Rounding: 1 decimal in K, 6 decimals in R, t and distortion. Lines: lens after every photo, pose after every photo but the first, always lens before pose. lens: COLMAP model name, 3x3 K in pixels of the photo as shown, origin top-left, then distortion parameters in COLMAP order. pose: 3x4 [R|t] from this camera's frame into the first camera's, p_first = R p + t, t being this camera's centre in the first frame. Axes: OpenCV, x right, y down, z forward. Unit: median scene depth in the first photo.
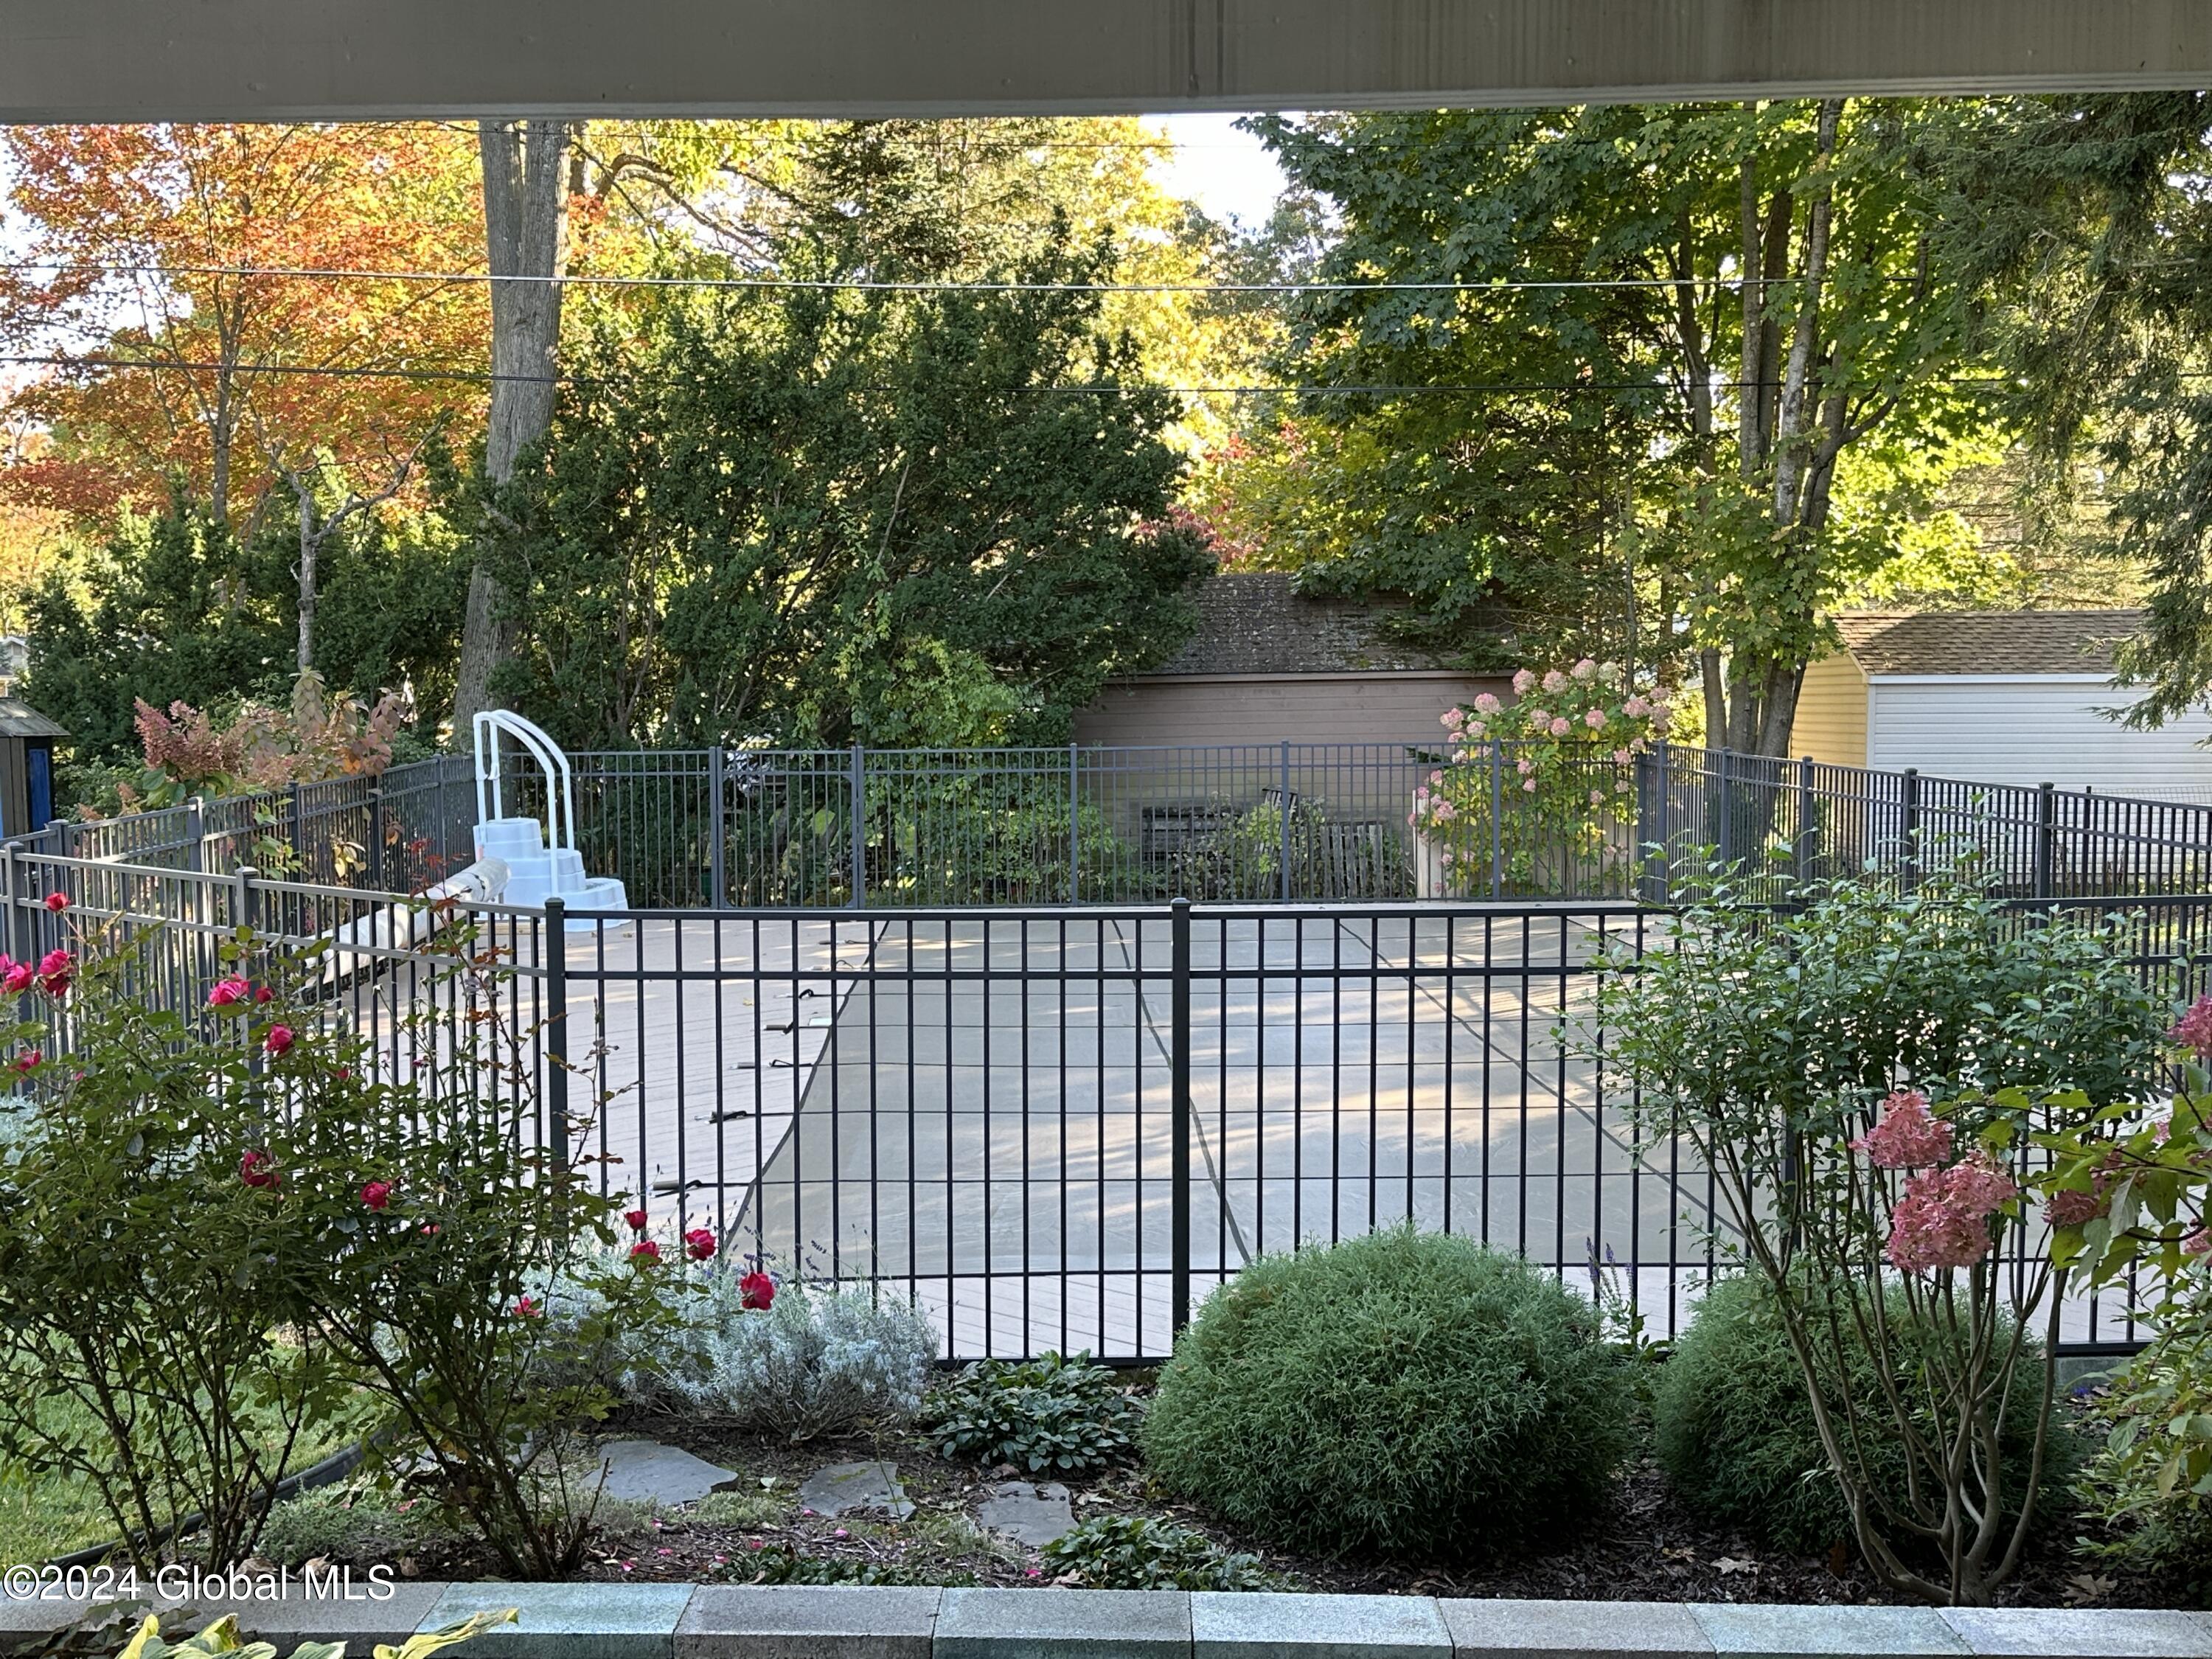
lens RADIAL K [[2390.3, 0, 1116.2], [0, 2390.3, 853.7], [0, 0, 1]] dist [0.184029, -0.426506]
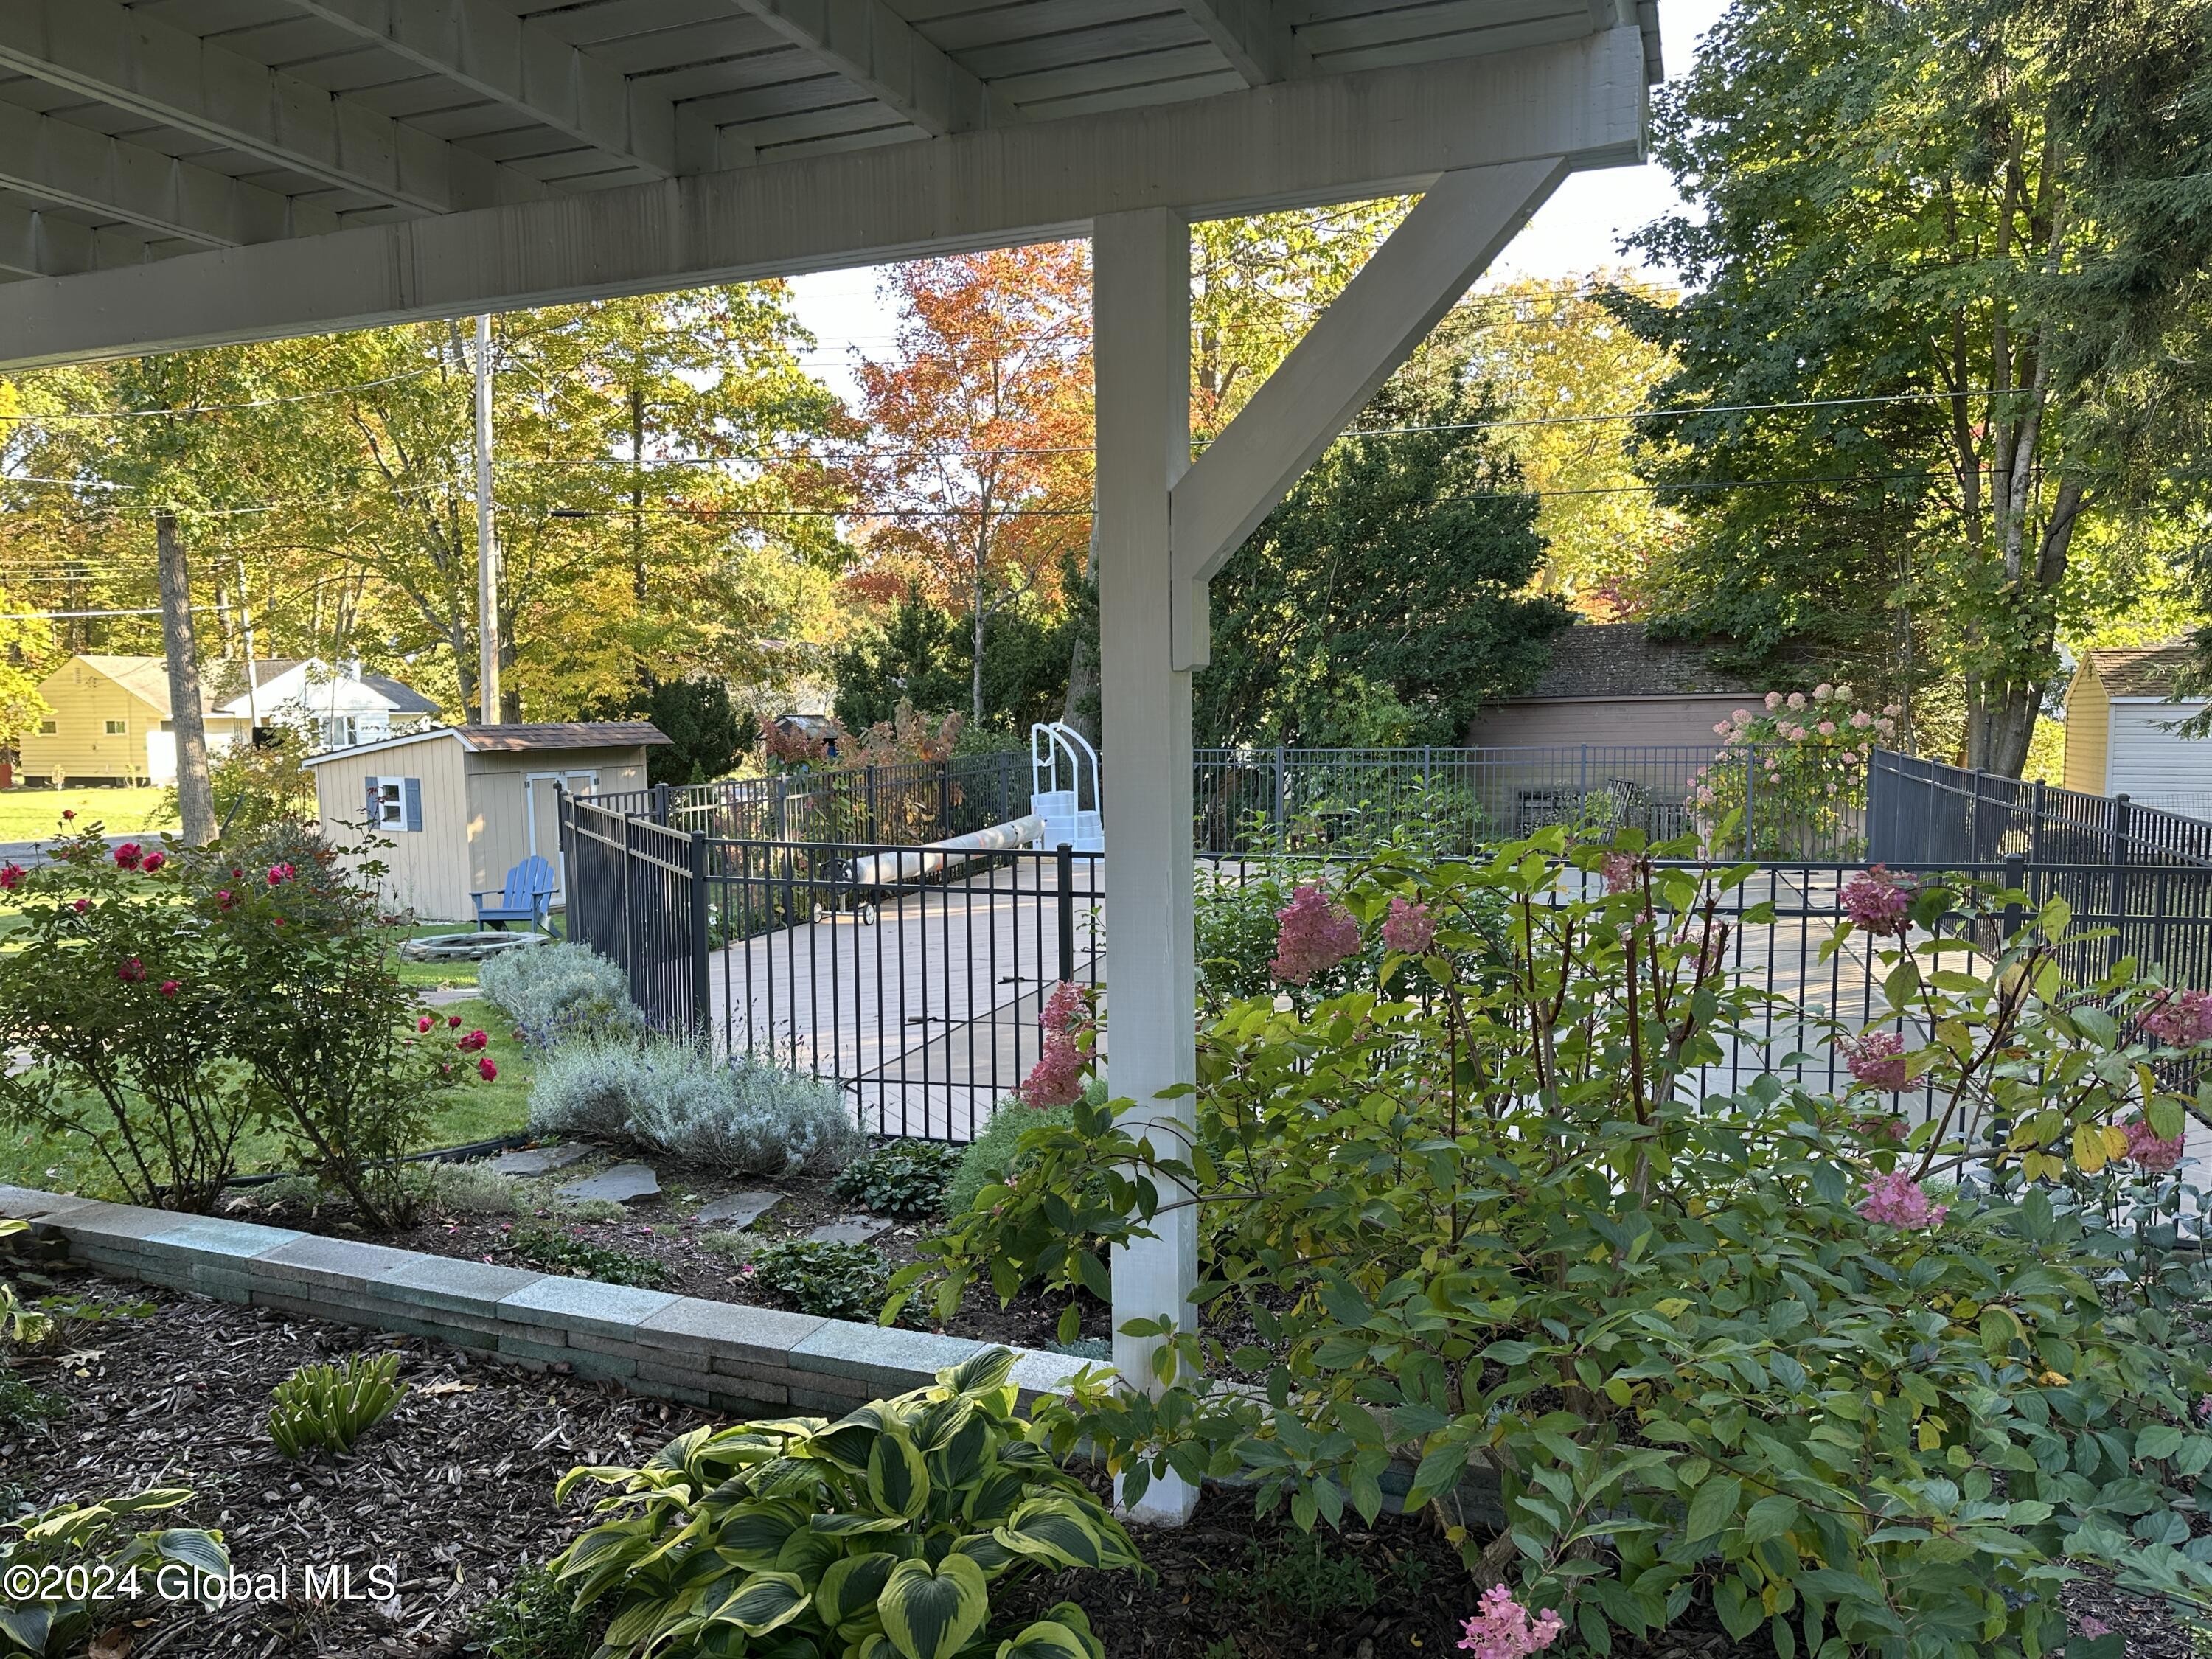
lens RADIAL K [[1587.7, 0, 1105.1], [0, 1587.7, 863.7], [0, 0, 1]] dist [0.084580, -0.094809]
pose [[0.934423, 0.033400, -0.354597, 0.129843], [-0.023847, 0.999226, 0.031278, -0.000061], [0.355367, -0.020771, 0.934496, 0.029960]]
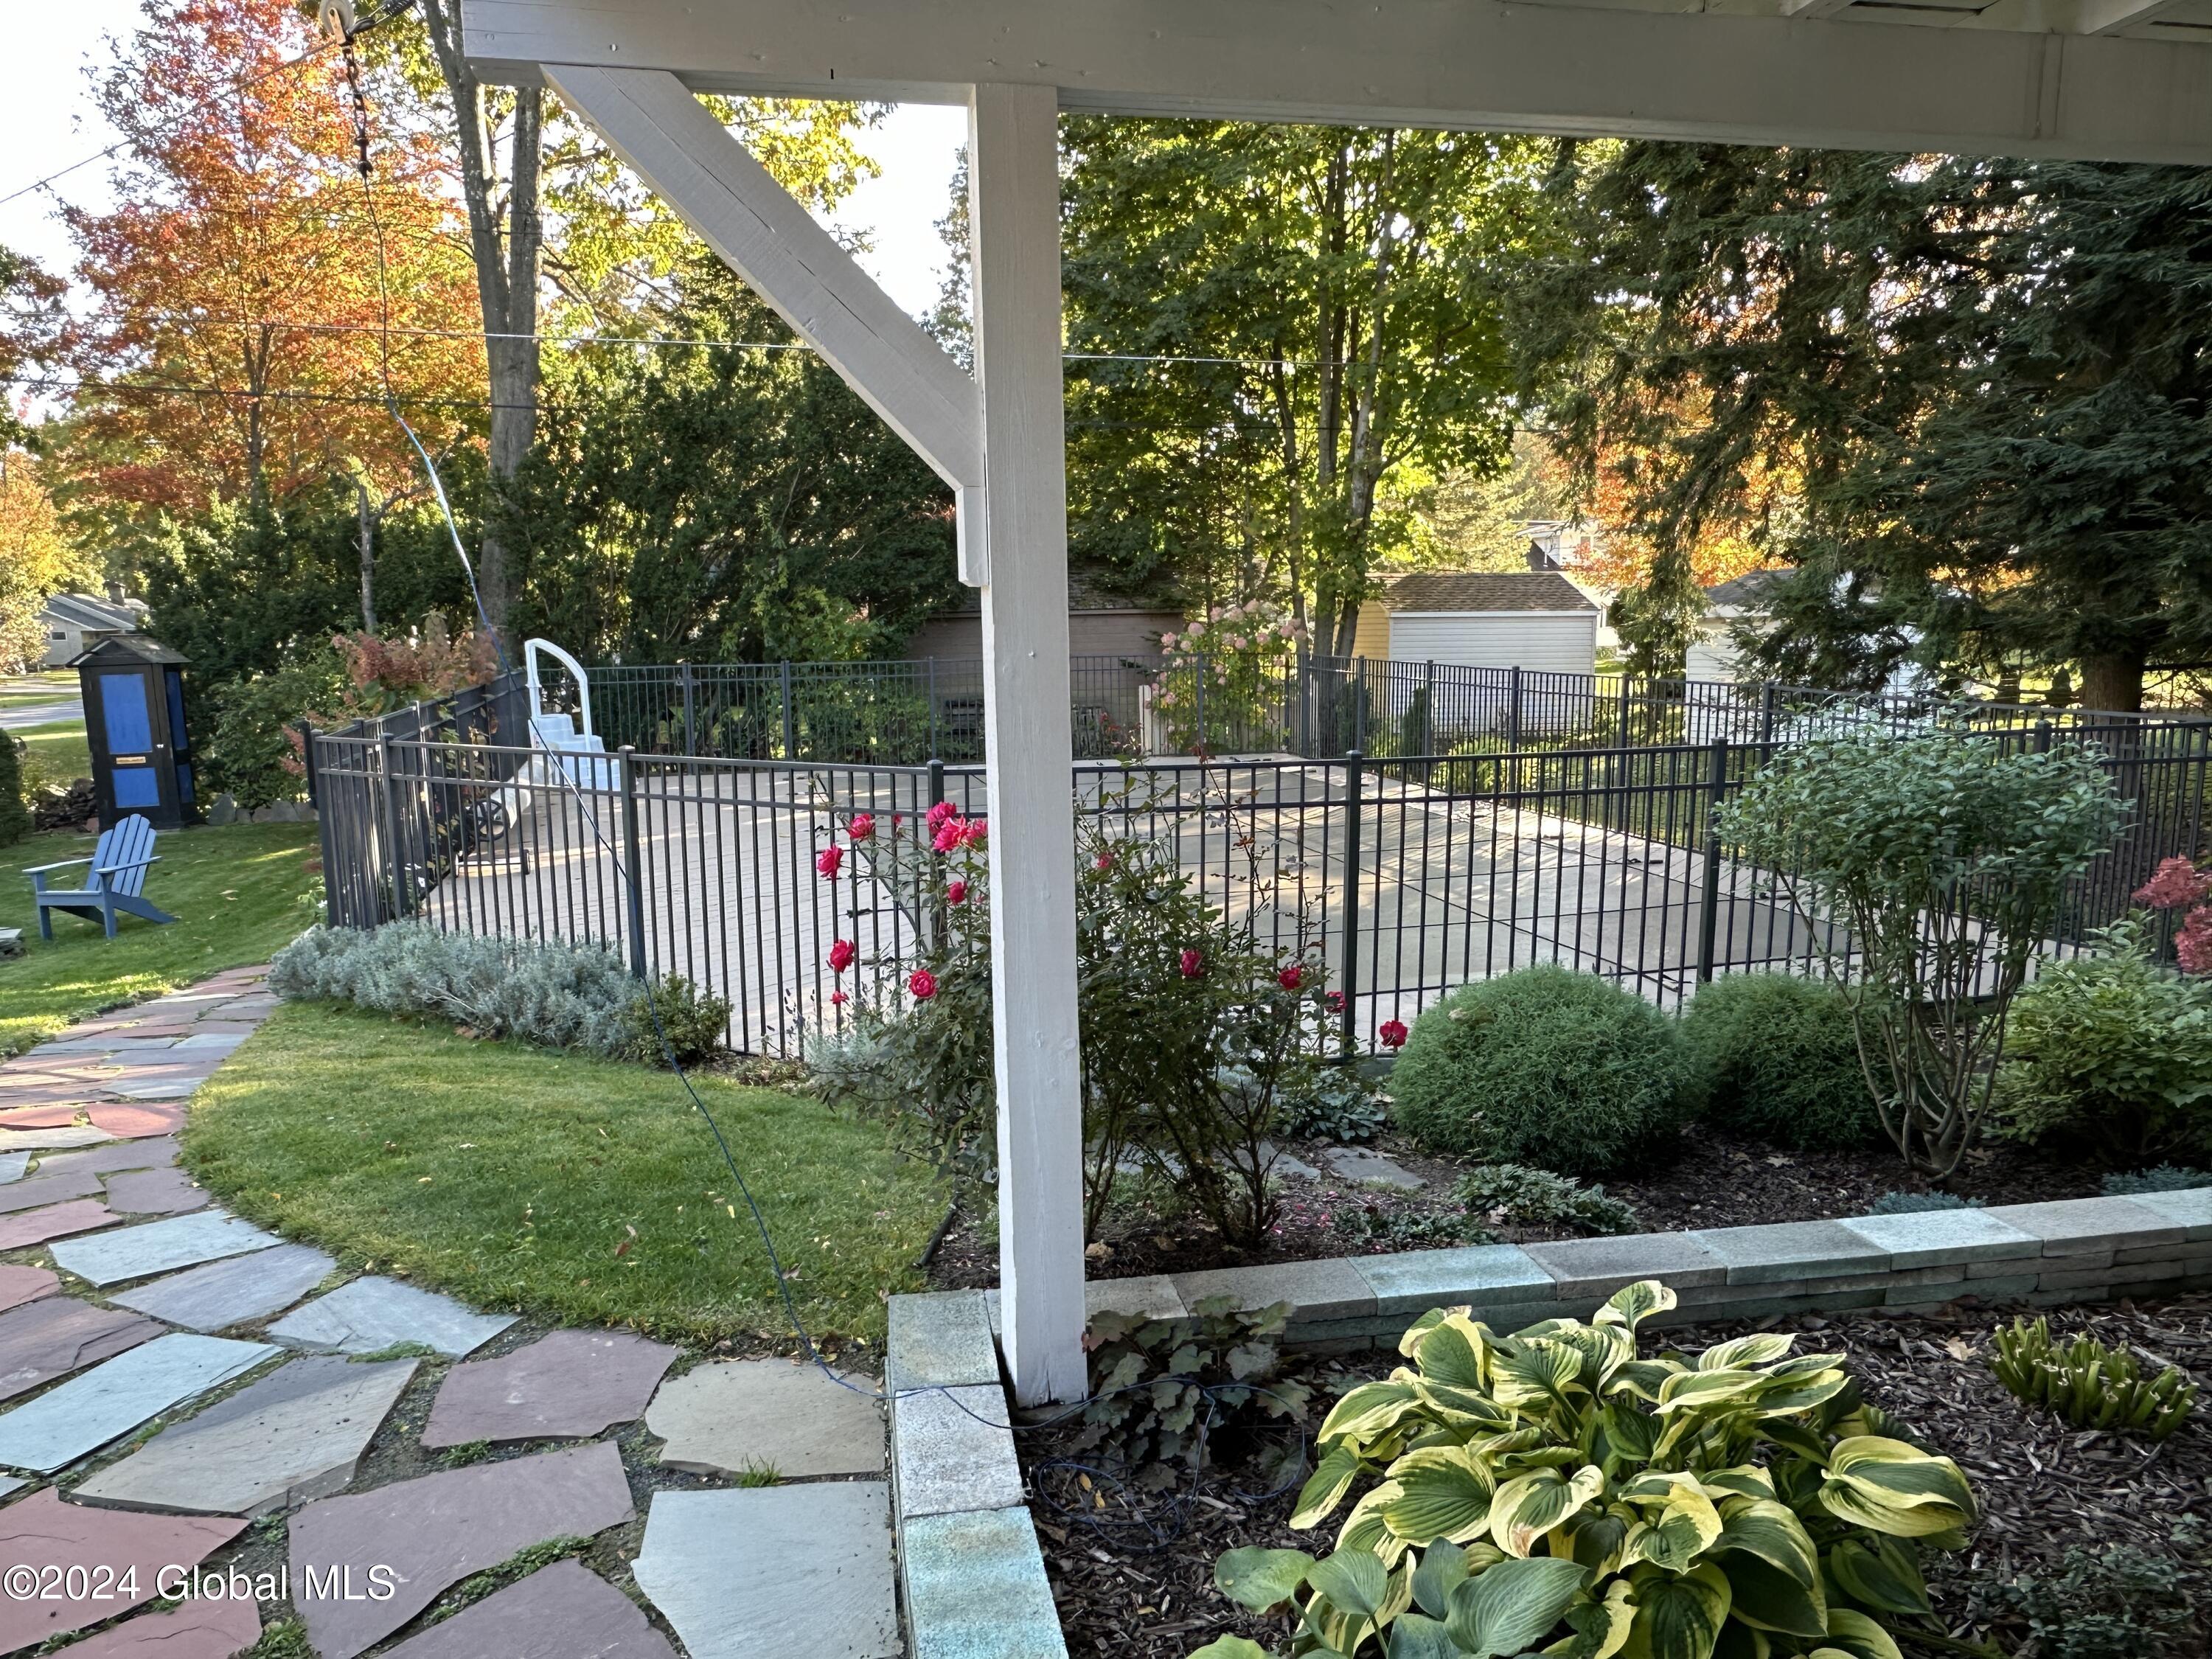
lens RADIAL K [[1510.8, 0, 1097.2], [0, 1510.8, 840.1], [0, 0, 1]] dist [-0.003875, -0.002957]
pose [[0.978172, -0.036605, 0.204546, -0.103048], [0.021935, 0.997052, 0.073531, 0.000850], [-0.206634, -0.067439, 0.976091, 0.041812]]
